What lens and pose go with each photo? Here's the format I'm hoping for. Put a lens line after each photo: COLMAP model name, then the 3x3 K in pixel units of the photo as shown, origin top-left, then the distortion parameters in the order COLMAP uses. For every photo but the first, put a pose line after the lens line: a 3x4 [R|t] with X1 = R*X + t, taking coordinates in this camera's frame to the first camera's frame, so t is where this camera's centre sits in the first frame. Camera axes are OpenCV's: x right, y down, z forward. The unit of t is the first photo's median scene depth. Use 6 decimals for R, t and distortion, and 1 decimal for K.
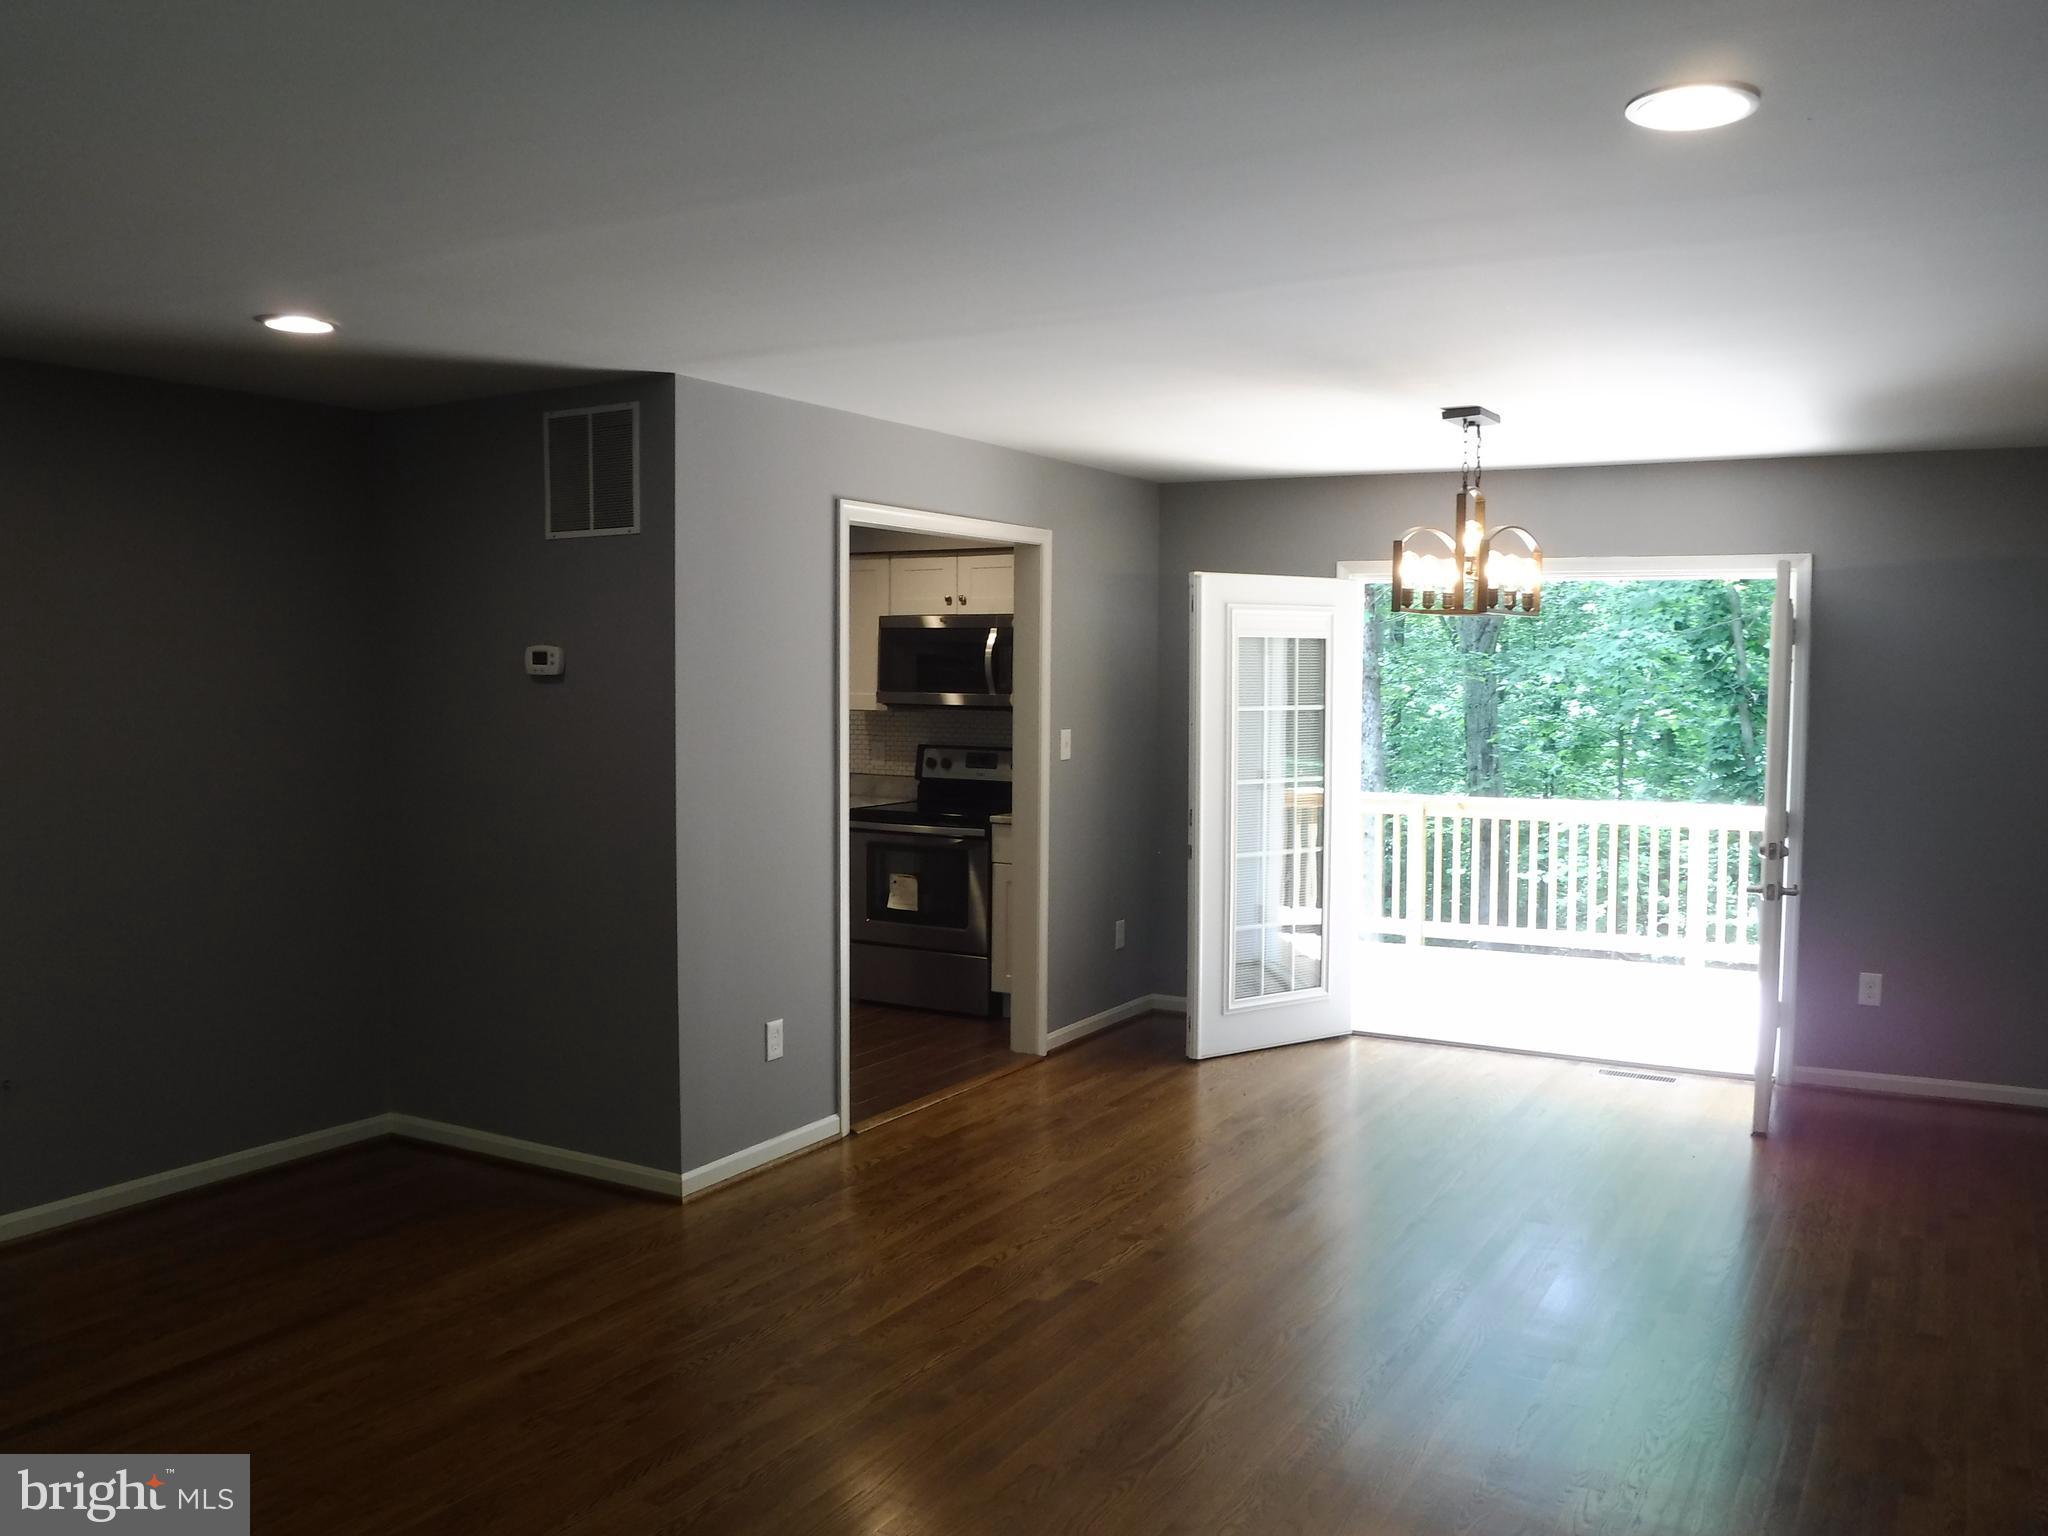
lens RADIAL K [[1726.2, 0, 1024.0], [0, 1726.2, 768.0], [0, 0, 1]] dist [-0.062648, 0.001493]
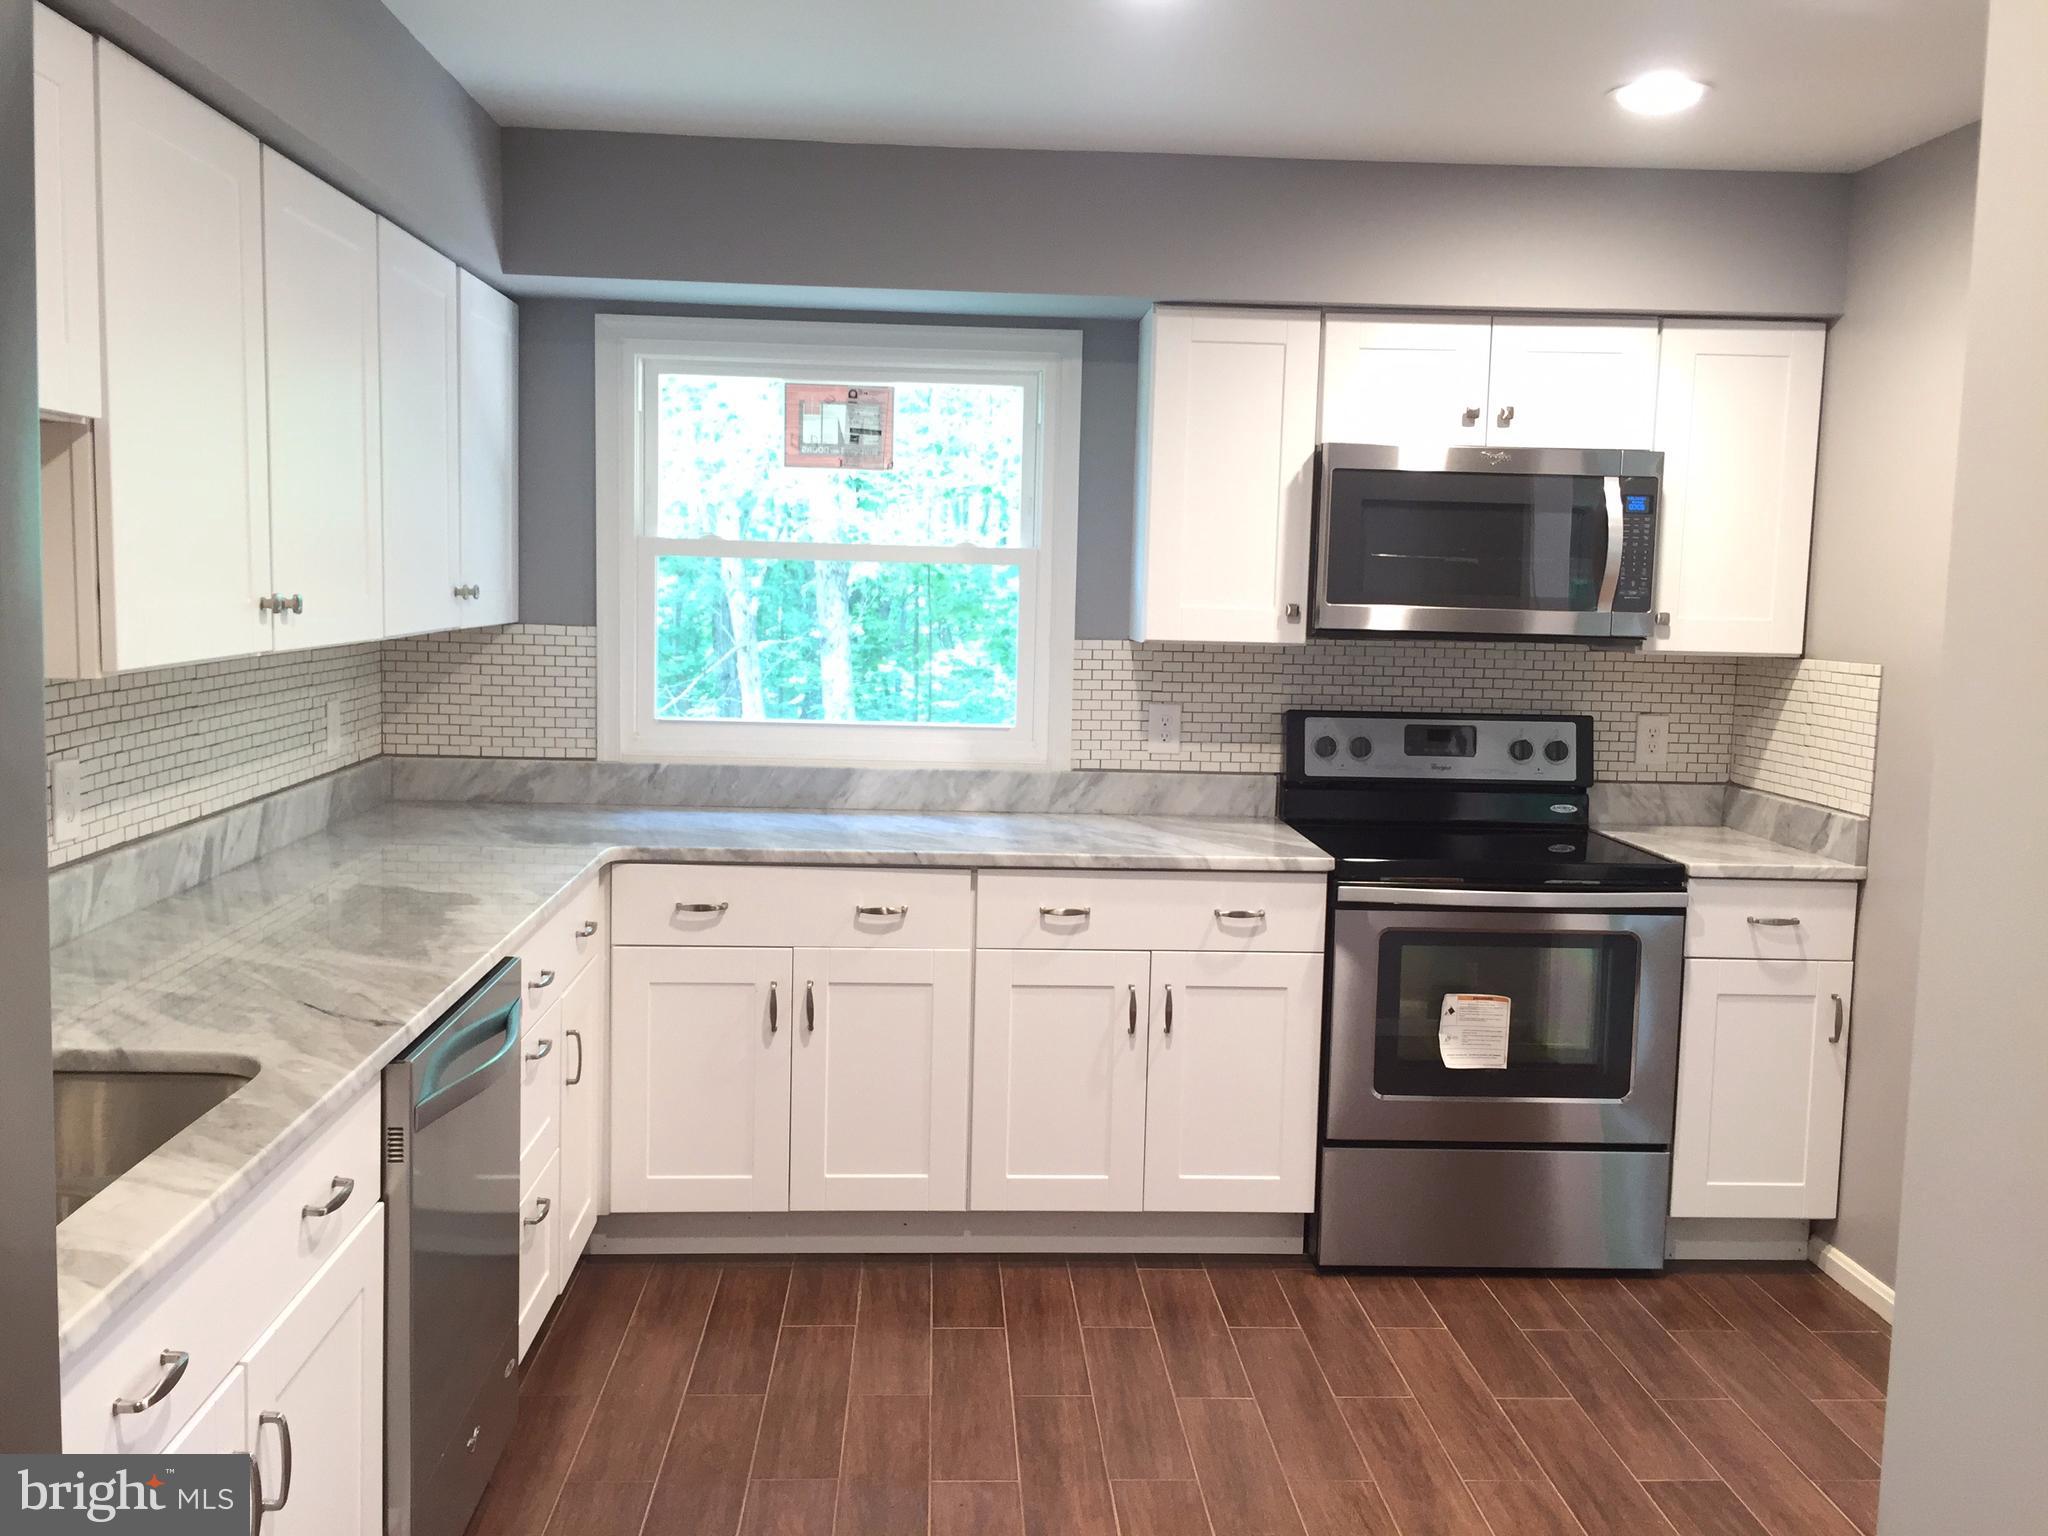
lens RADIAL K [[1726.2, 0, 1024.0], [0, 1726.2, 768.0], [0, 0, 1]] dist [-0.062648, 0.001493]
pose [[0.840562, -0.042273, 0.540063, -0.404997], [0.012398, 0.998191, 0.058835, -0.027836], [-0.541573, -0.042759, 0.839566, 0.646227]]
